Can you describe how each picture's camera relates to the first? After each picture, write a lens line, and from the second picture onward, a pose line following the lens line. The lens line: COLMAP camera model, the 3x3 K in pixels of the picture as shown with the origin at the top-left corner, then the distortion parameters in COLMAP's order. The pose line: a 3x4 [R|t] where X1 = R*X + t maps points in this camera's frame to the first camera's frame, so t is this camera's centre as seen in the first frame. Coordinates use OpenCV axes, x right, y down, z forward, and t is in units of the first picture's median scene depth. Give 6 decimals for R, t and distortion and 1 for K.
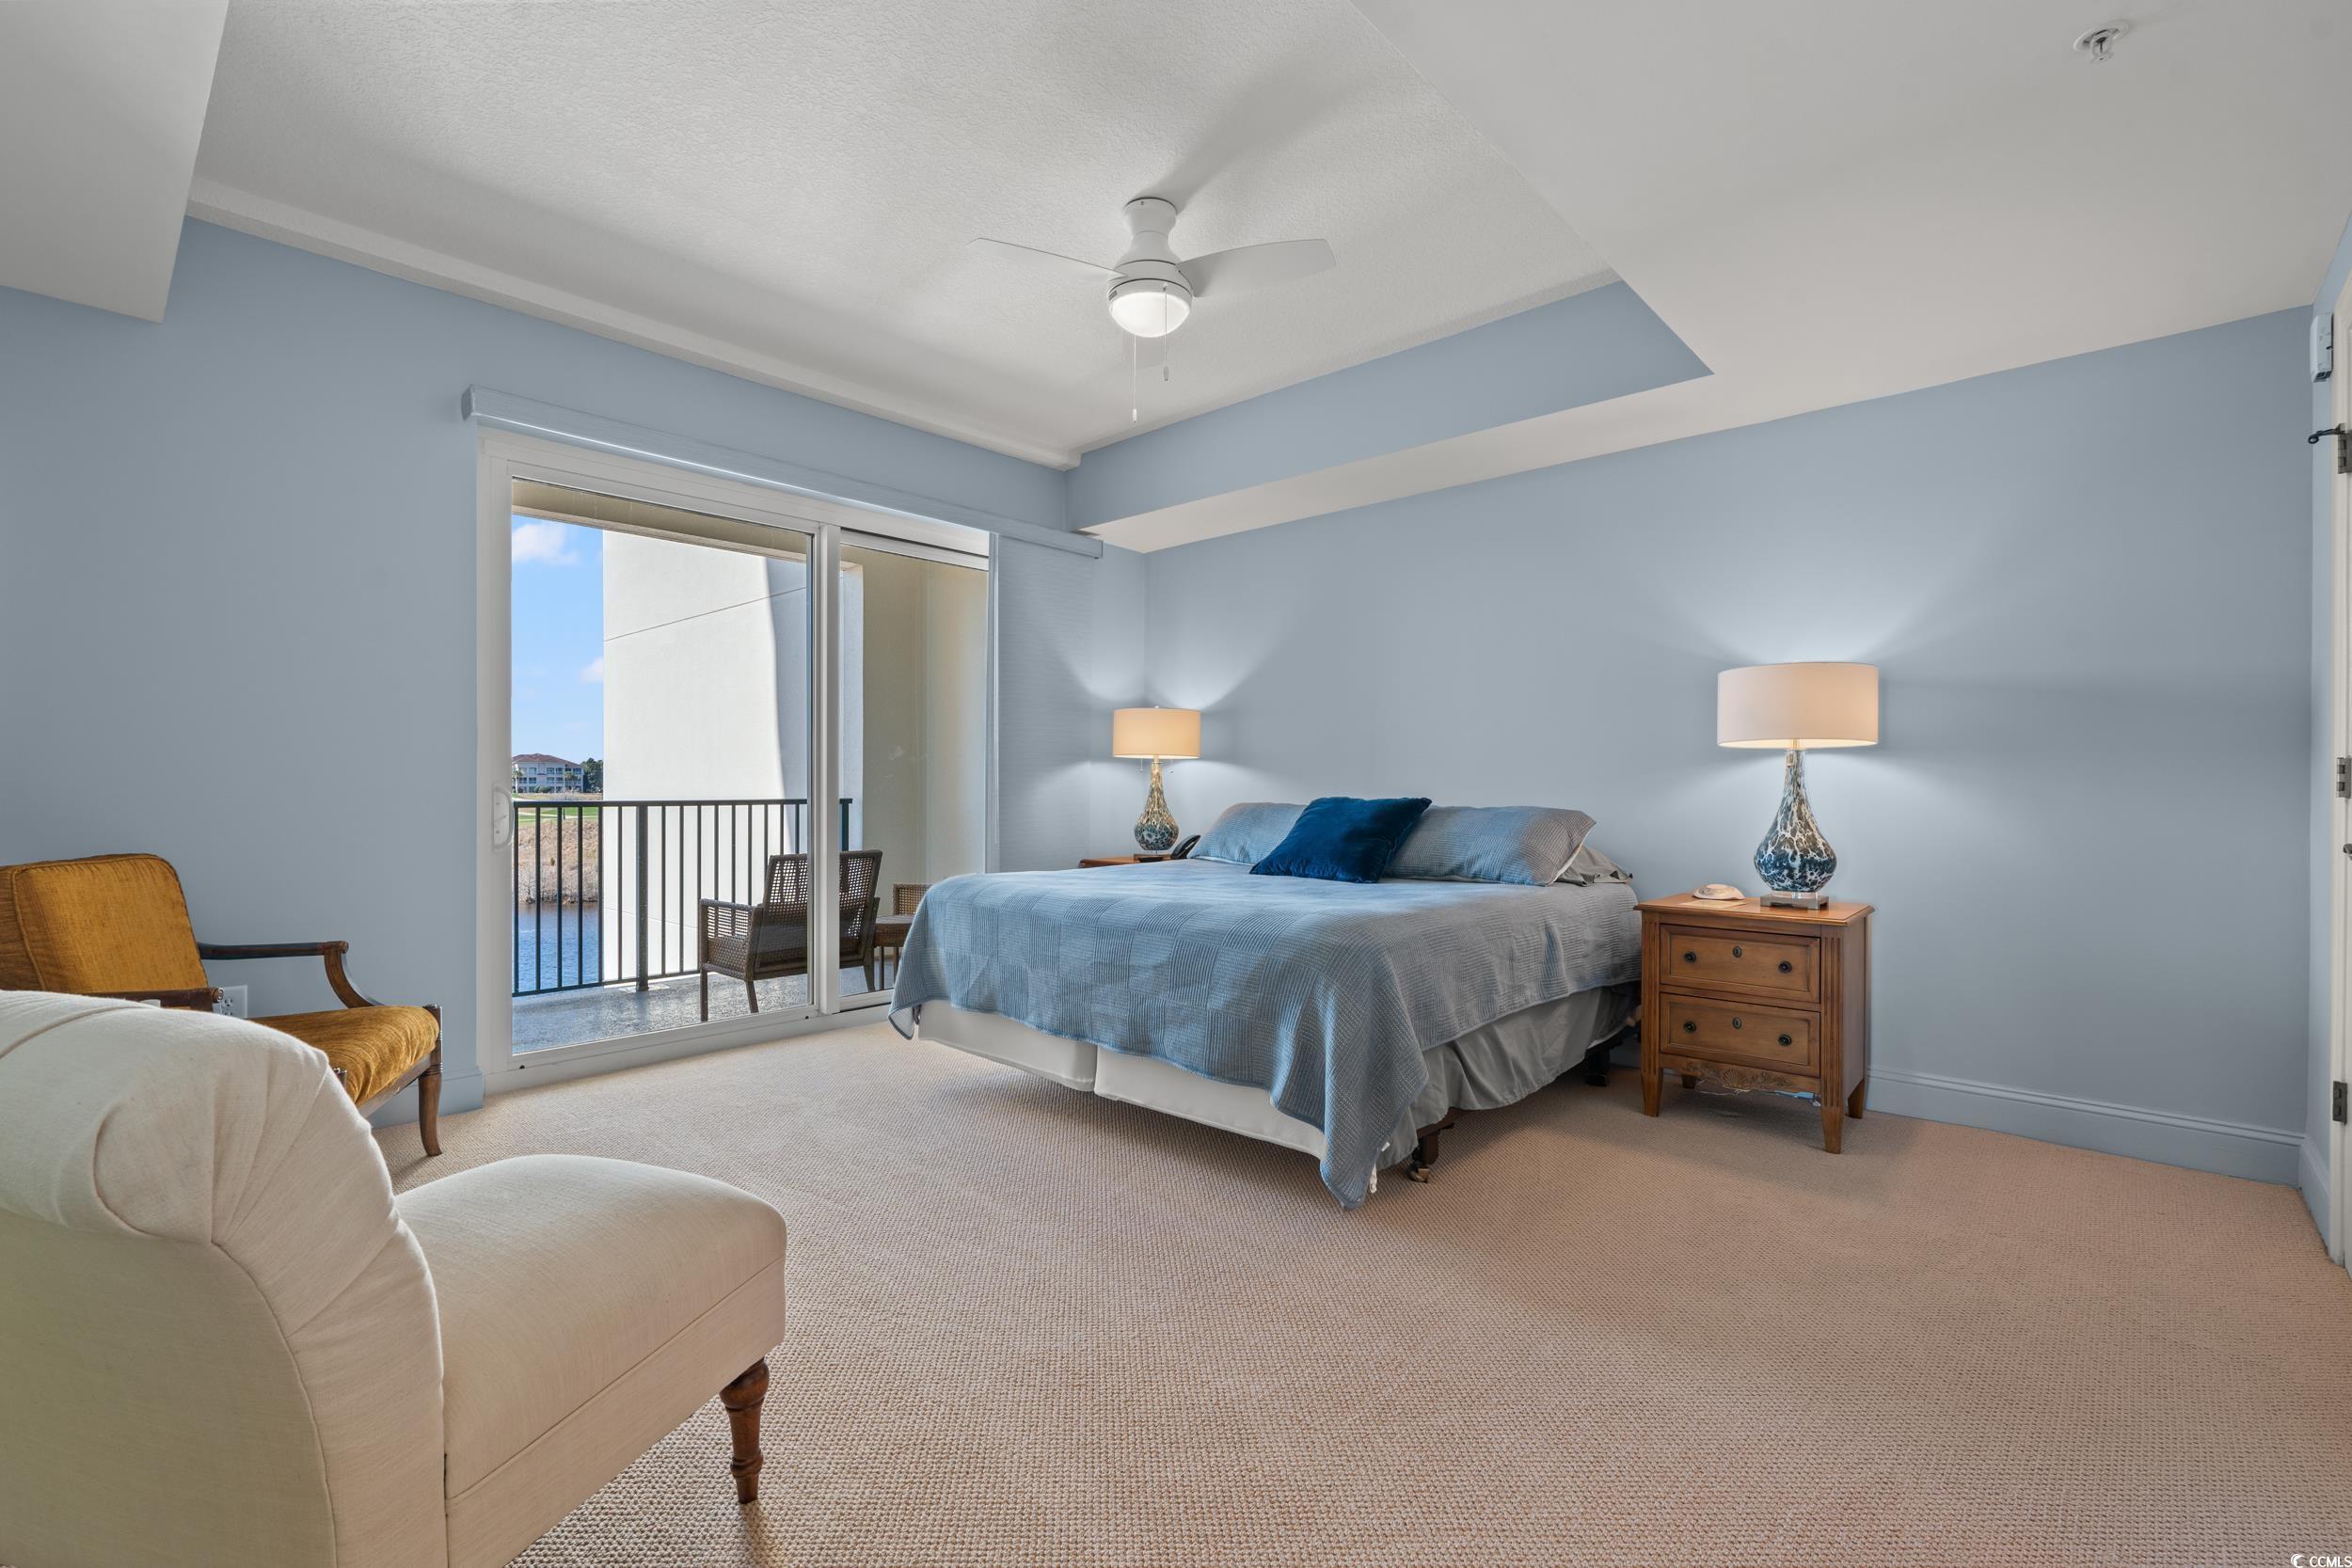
lens RADIAL K [[1055.0, 0, 1168.3], [0, 1055.0, 783.0], [0, 0, 1]] dist [-0.004423, -0.000450]
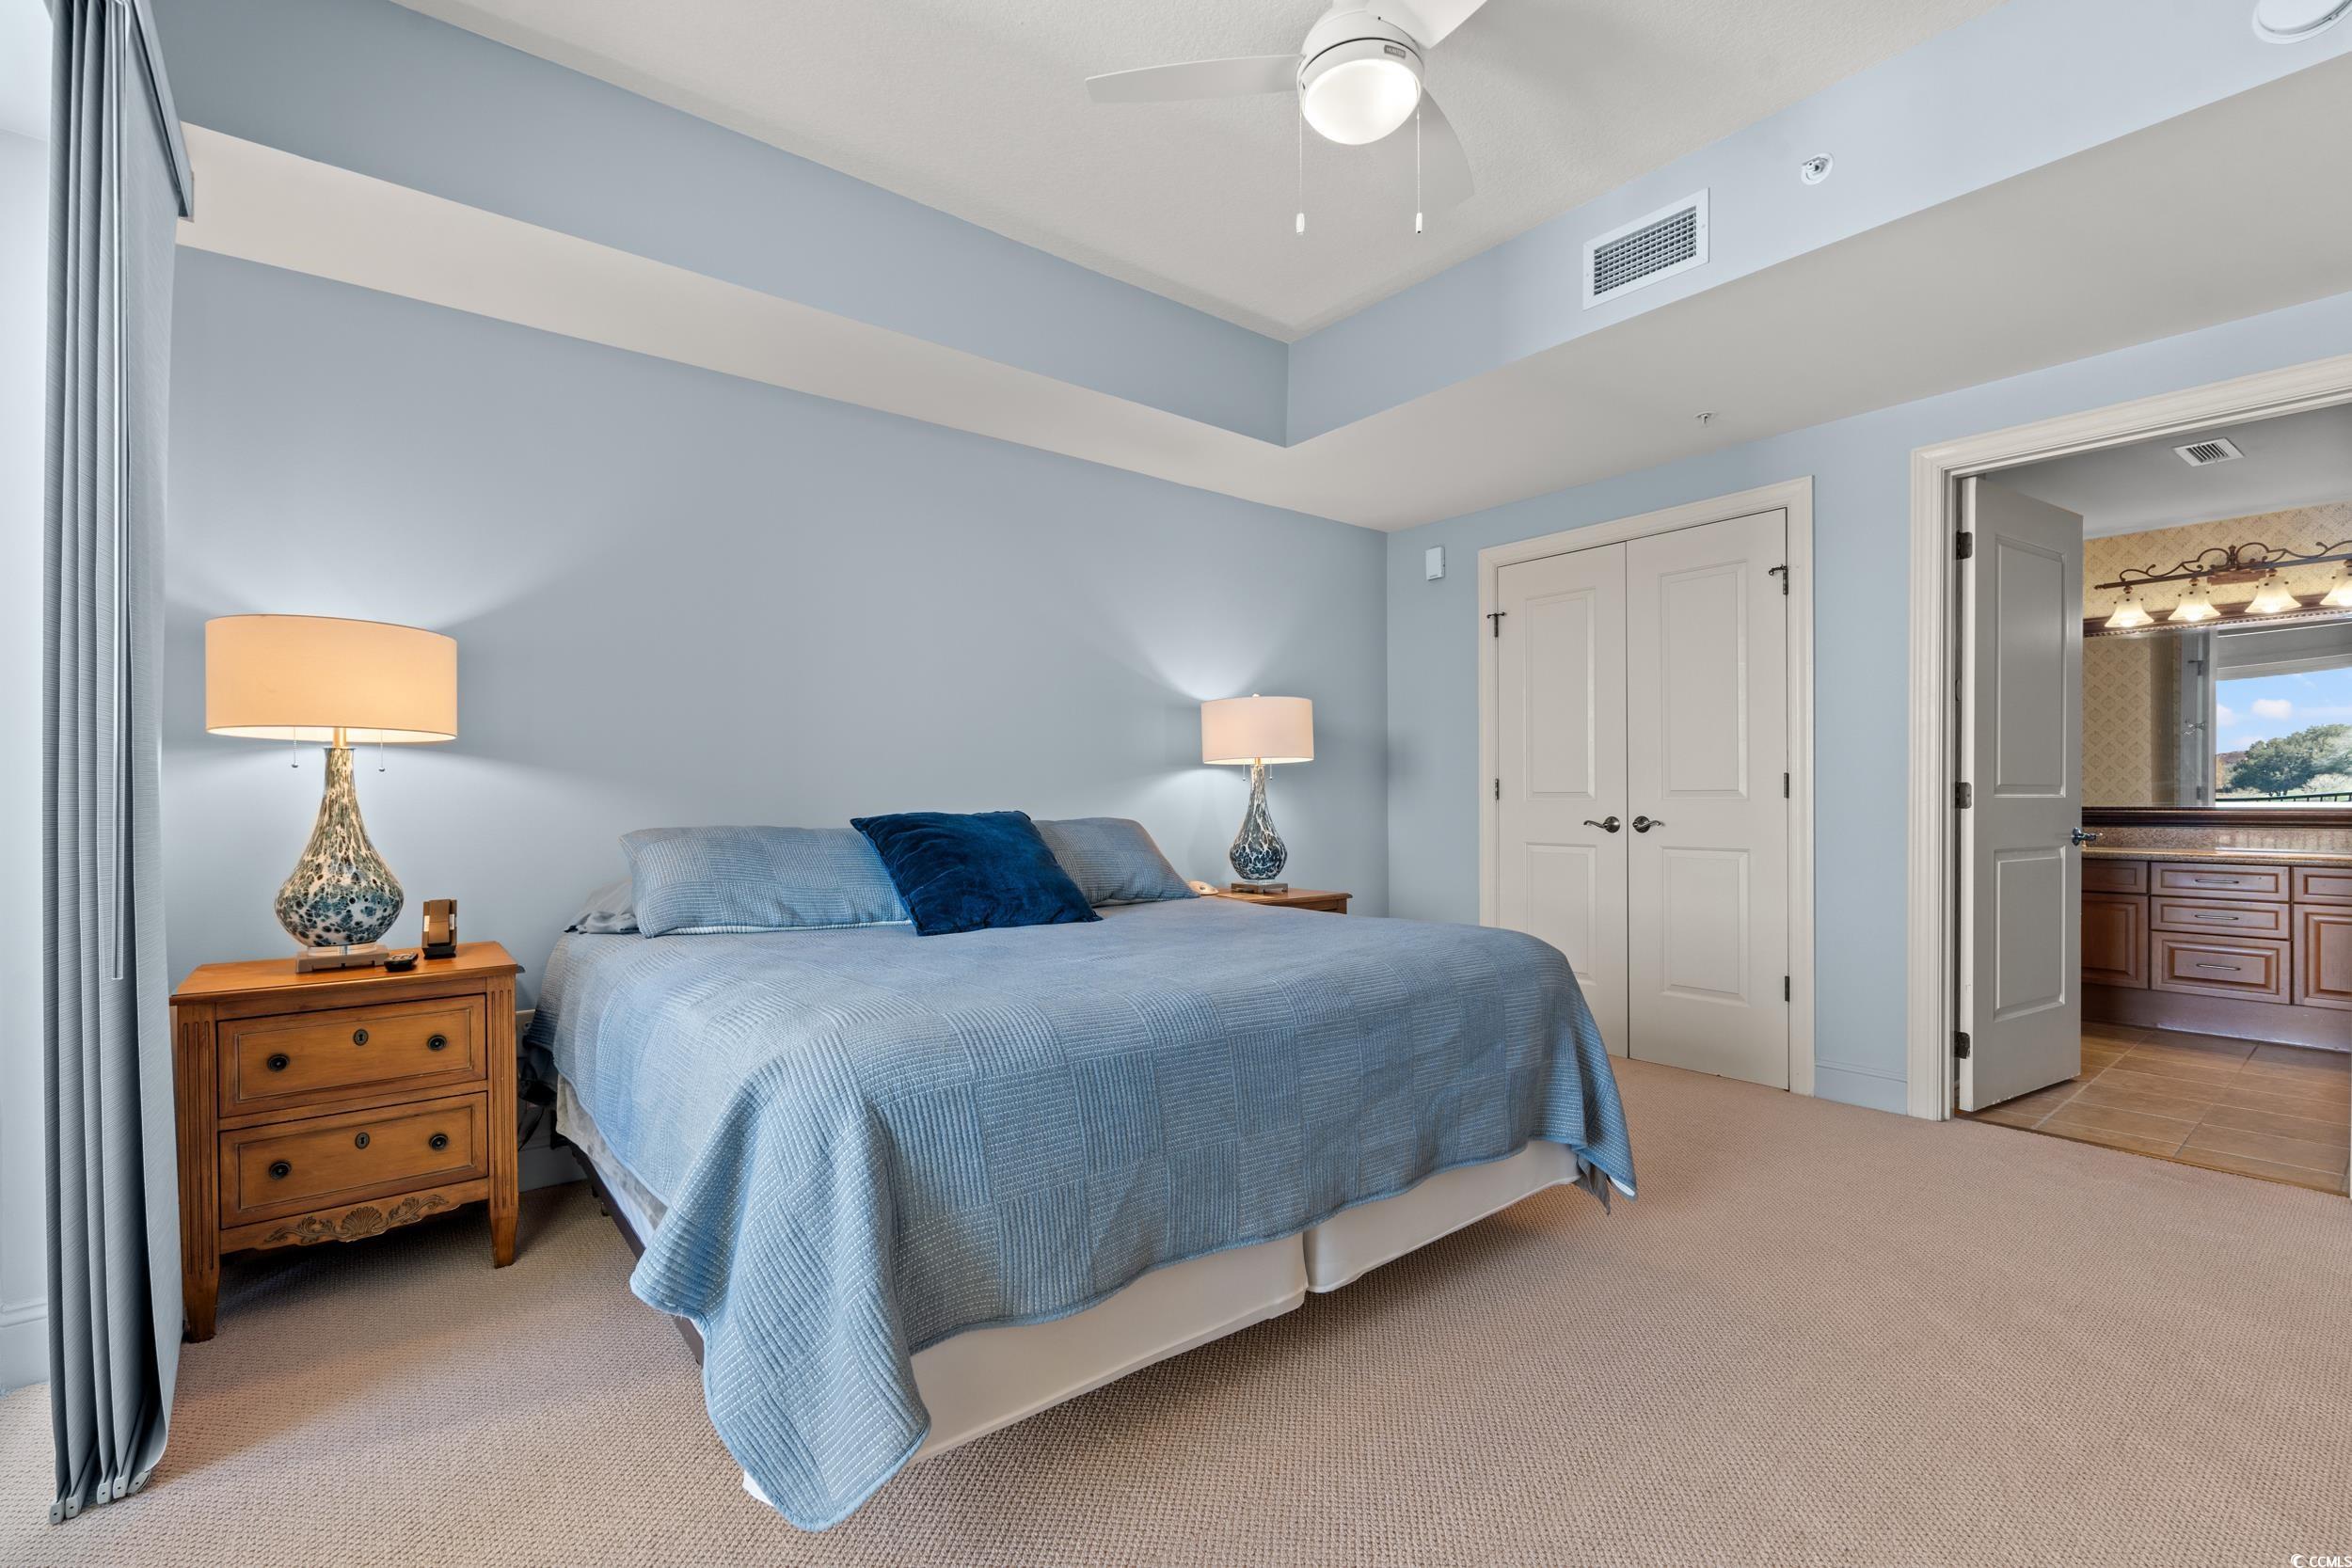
lens RADIAL K [[1135.7, 0, 1176.0], [0, 1135.7, 784.0], [0, 0, 1]] dist [0.000086, -0.000087]
pose [[0.070161, 0.004190, 0.997527, -0.706600], [-0.005732, 0.999976, -0.003798, -0.002380], [-0.997519, -0.005451, 0.070184, 0.987541]]
